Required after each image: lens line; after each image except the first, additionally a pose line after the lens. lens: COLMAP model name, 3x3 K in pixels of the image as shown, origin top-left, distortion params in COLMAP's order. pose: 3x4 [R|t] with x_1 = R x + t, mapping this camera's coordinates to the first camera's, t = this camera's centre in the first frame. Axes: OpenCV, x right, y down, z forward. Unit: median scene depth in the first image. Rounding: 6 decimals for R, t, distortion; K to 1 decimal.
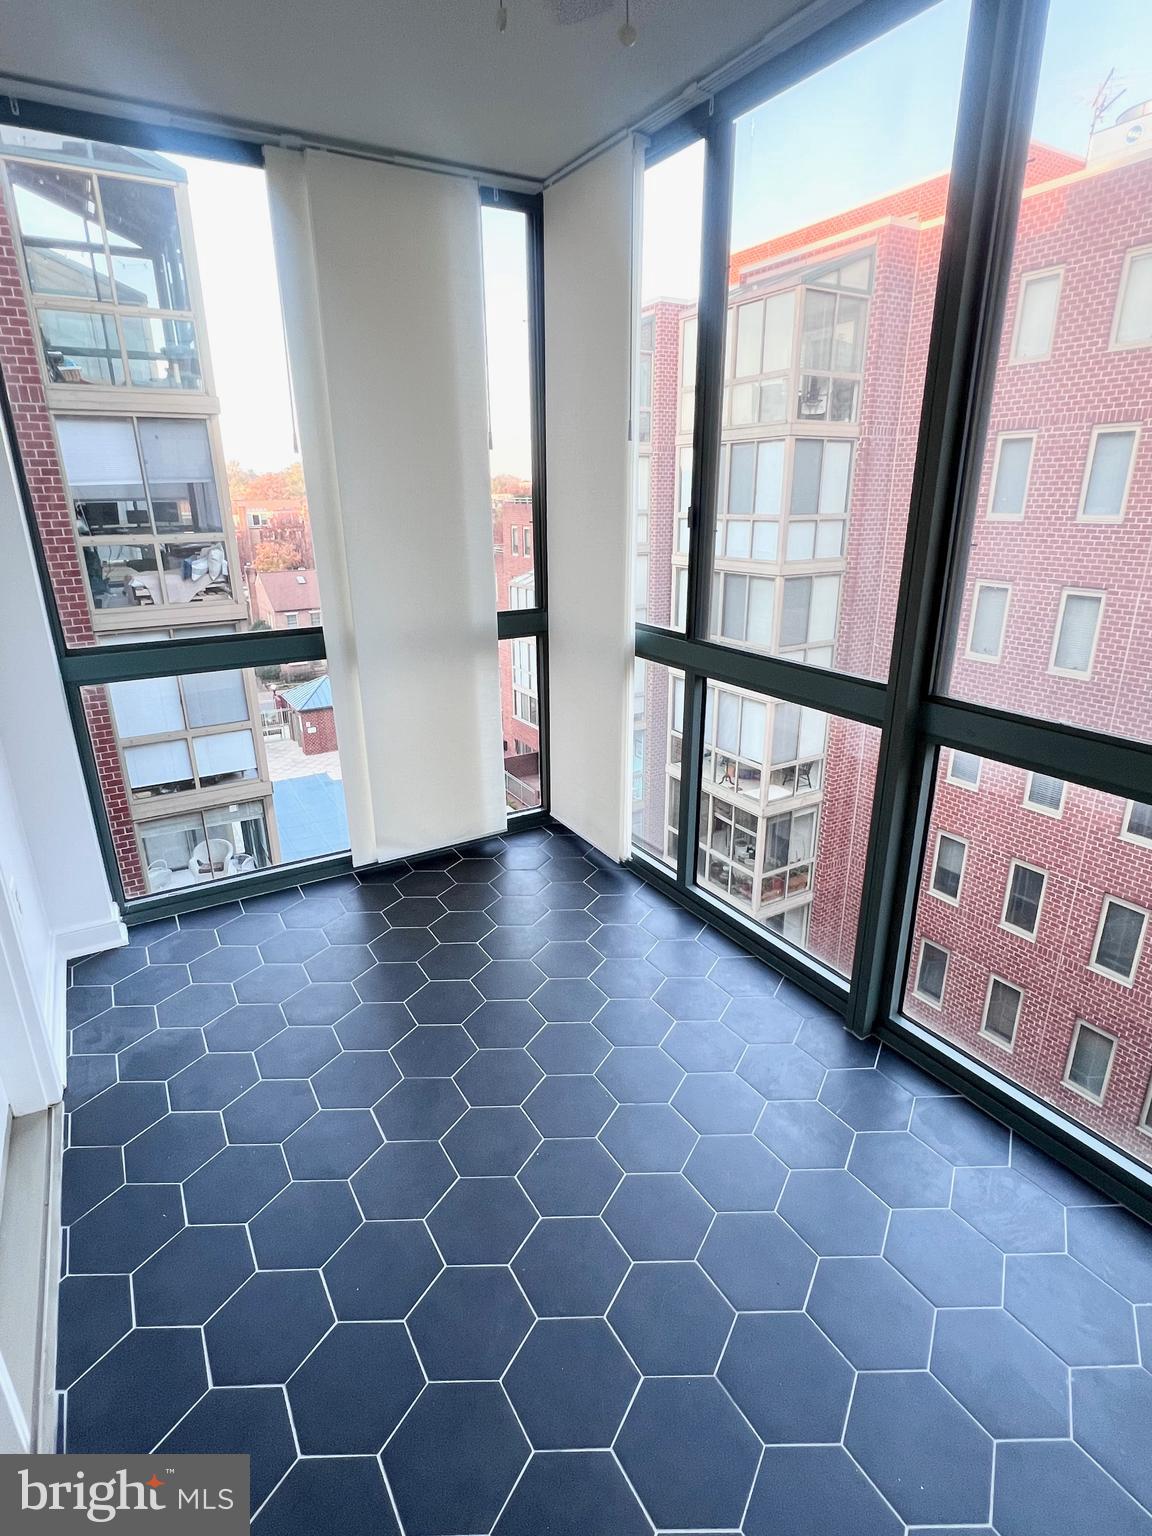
lens RADIAL K [[794.1, 0, 577.3], [0, 794.1, 760.9], [0, 0, 1]] dist [-0.003756, 0.005232]
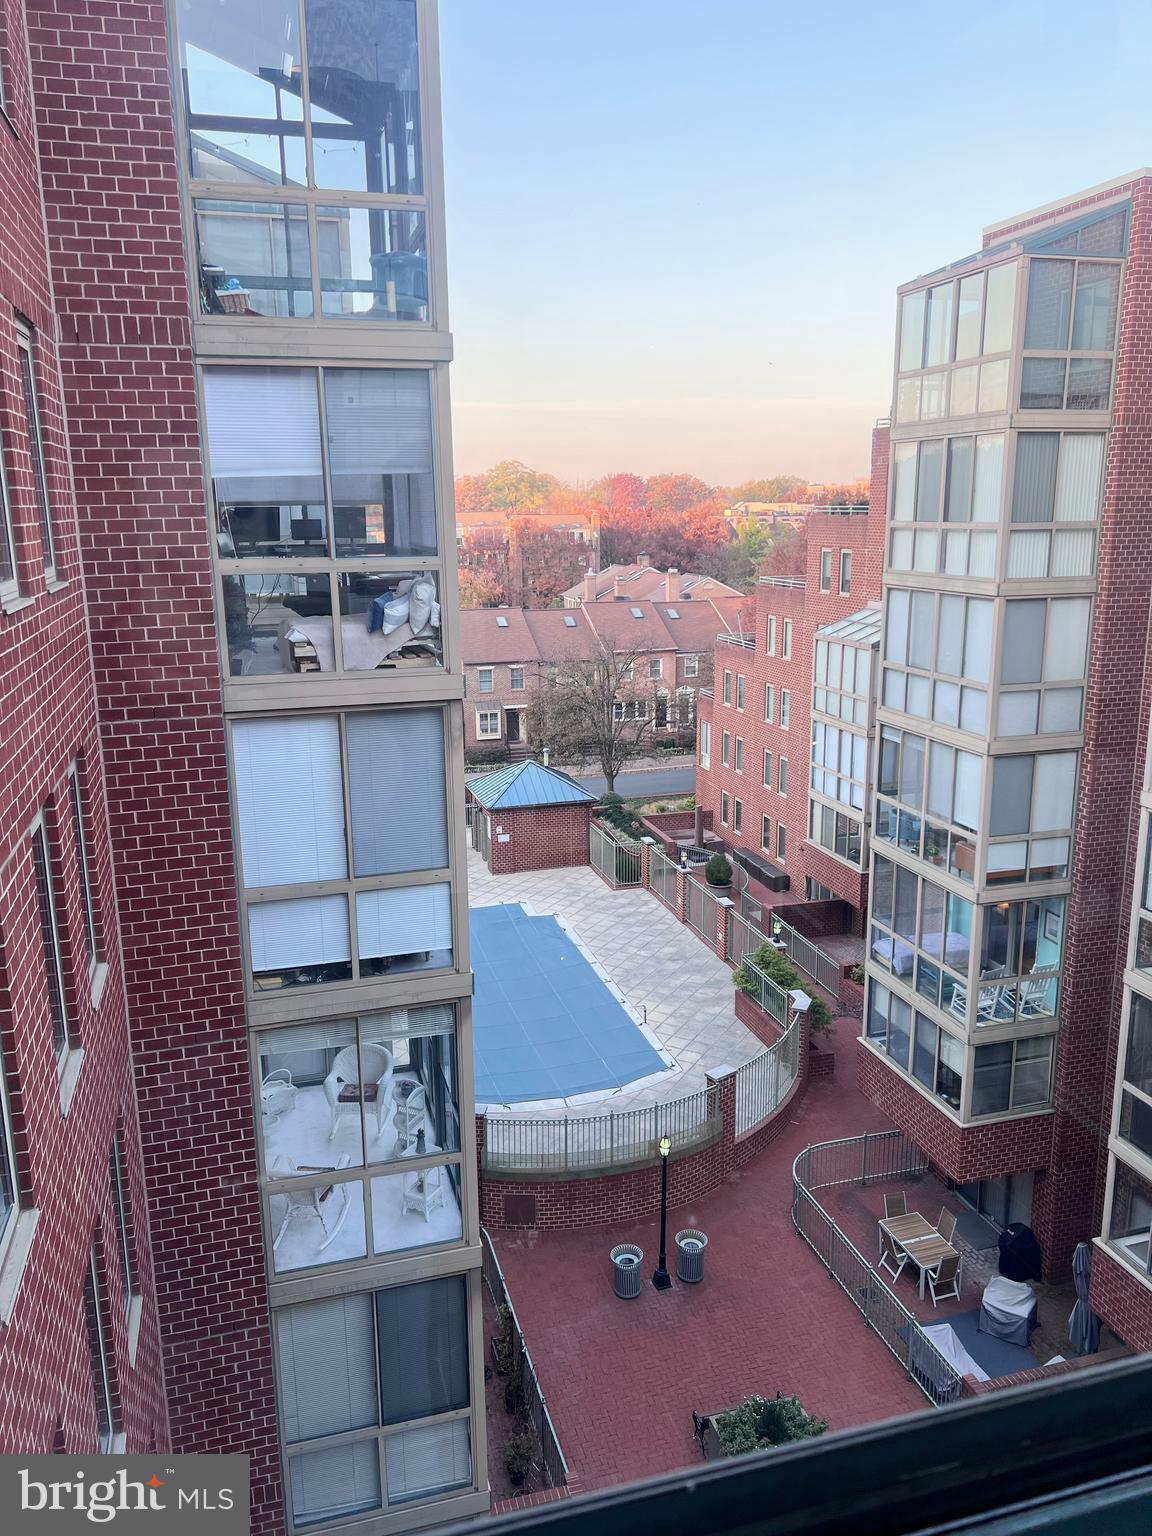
lens RADIAL K [[1150.5, 0, 578.7], [0, 1150.5, 767.1], [0, 0, 1]] dist [0.059083, -0.030832]
pose [[0.967520, 0.054760, -0.246794, -0.123666], [-0.079316, 0.992717, -0.090677, -0.061196], [0.240031, 0.107306, 0.964816, 0.210908]]
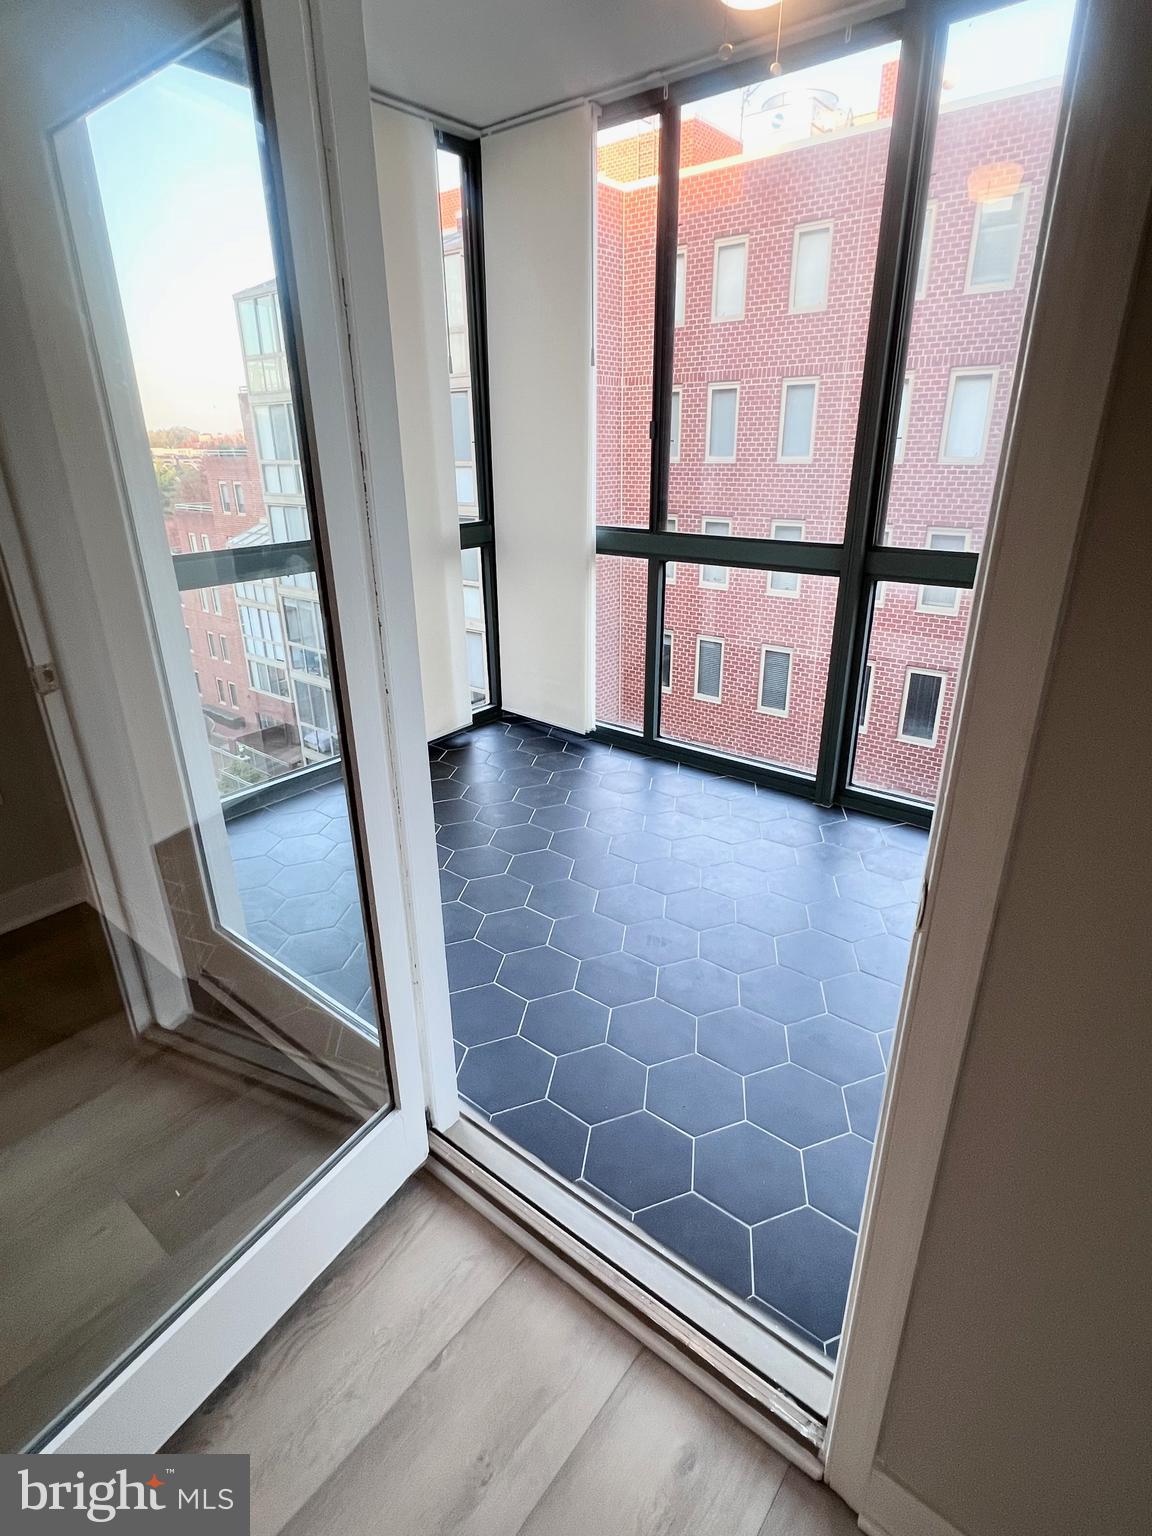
lens RADIAL K [[794.1, 0, 570.7], [0, 794.1, 761.4], [0, 0, 1]] dist [-0.003756, 0.005232]
pose [[0.941594, -0.129799, 0.310731, -0.102867], [0.113515, 0.991066, 0.070013, 0.025127], [-0.317043, -0.030651, 0.947916, -0.036256]]
